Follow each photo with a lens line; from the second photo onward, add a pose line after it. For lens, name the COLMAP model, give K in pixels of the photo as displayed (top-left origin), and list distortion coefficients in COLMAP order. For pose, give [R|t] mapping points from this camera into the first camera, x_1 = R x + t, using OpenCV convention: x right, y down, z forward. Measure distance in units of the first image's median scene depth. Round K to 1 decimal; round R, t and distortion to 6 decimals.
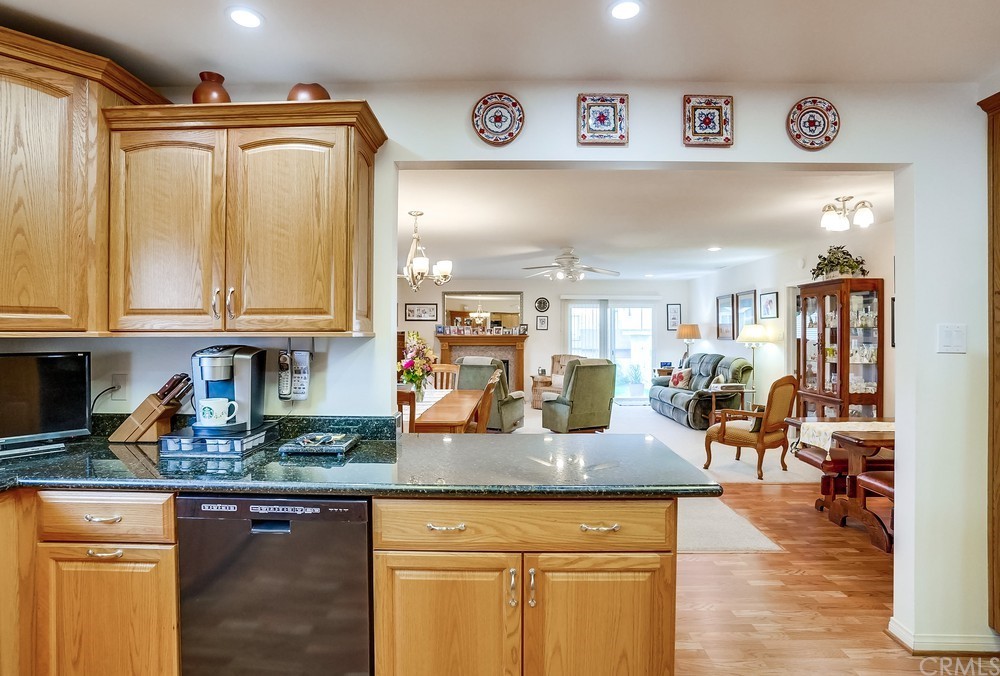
lens RADIAL K [[521.9, 0, 498.1], [0, 521.9, 331.9], [0, 0, 1]] dist [-0.050360, 0.009457]
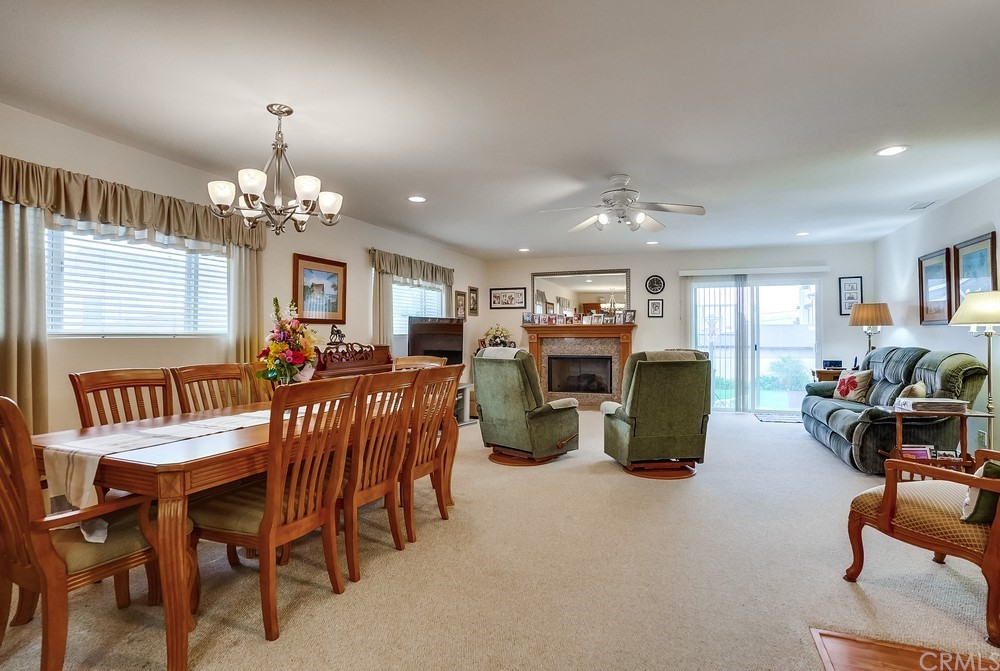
lens RADIAL K [[506.5, 0, 507.4], [0, 506.5, 330.3], [0, 0, 1]] dist [-0.047153, 0.016863]
pose [[0.944105, -0.006752, -0.329576, 0.617692], [0.005841, 0.999976, -0.003754, 0.085129], [0.329594, 0.001620, 0.944121, 1.126058]]
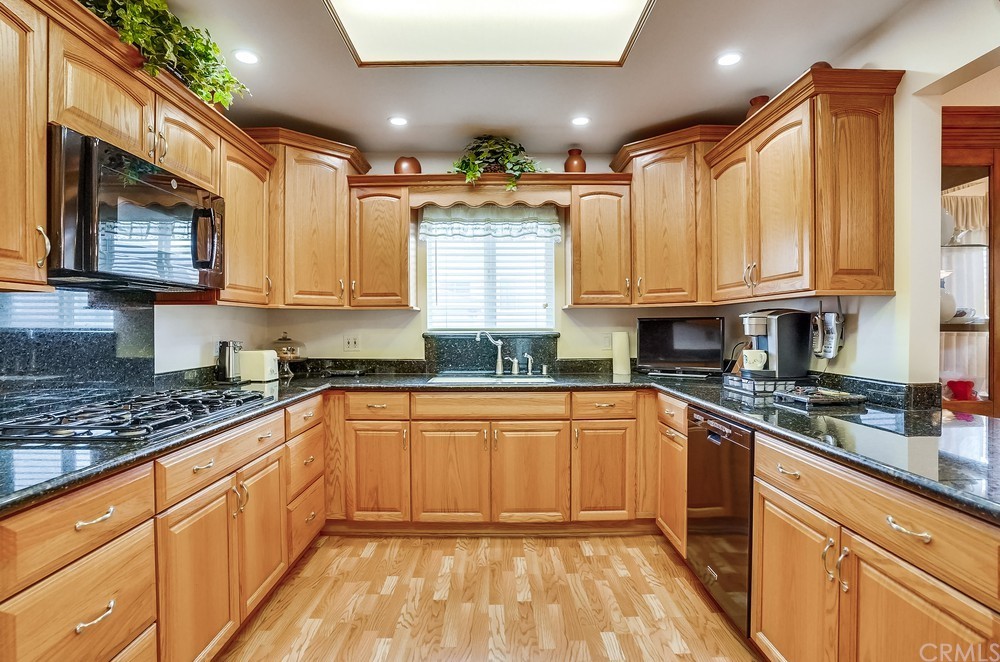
lens RADIAL K [[513.7, 0, 522.9], [0, 513.7, 336.0], [0, 0, 1]] dist [-0.029945, 0.004787]
pose [[0.072275, 0.017363, -0.997234, 0.616270], [0.010433, 0.999781, 0.018164, 0.058150], [0.997330, -0.011716, 0.072078, 0.284530]]
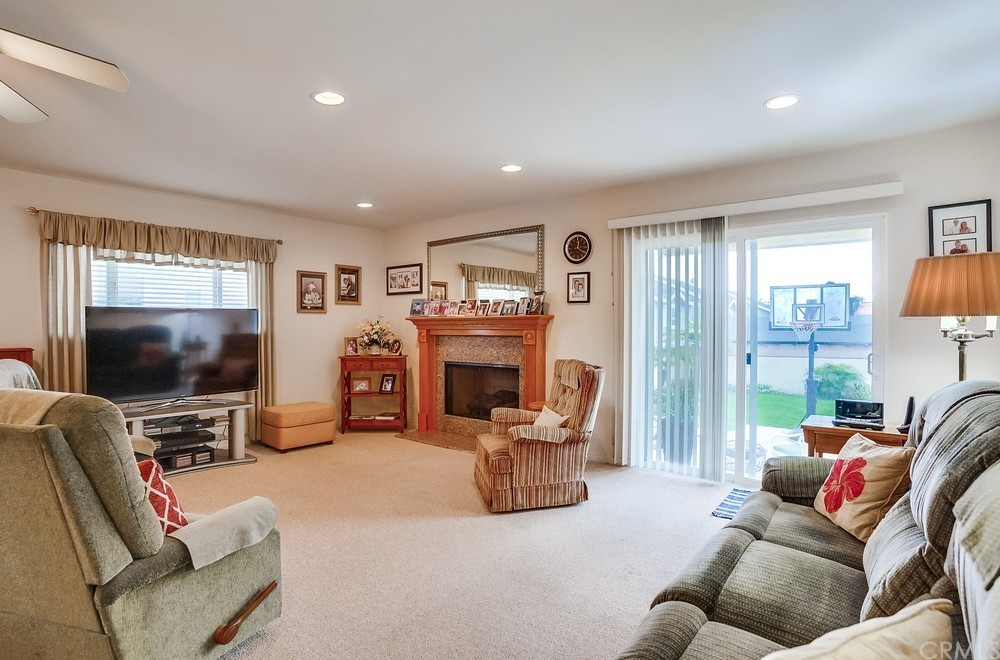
lens RADIAL K [[513.7, 0, 482.3], [0, 513.7, 327.3], [0, 0, 1]] dist [-0.029945, 0.004787]
pose [[0.785286, -0.001824, -0.619131, 1.476661], [0.007946, 0.999943, 0.007131, 0.068576], [0.619083, -0.010520, 0.785255, 2.959804]]
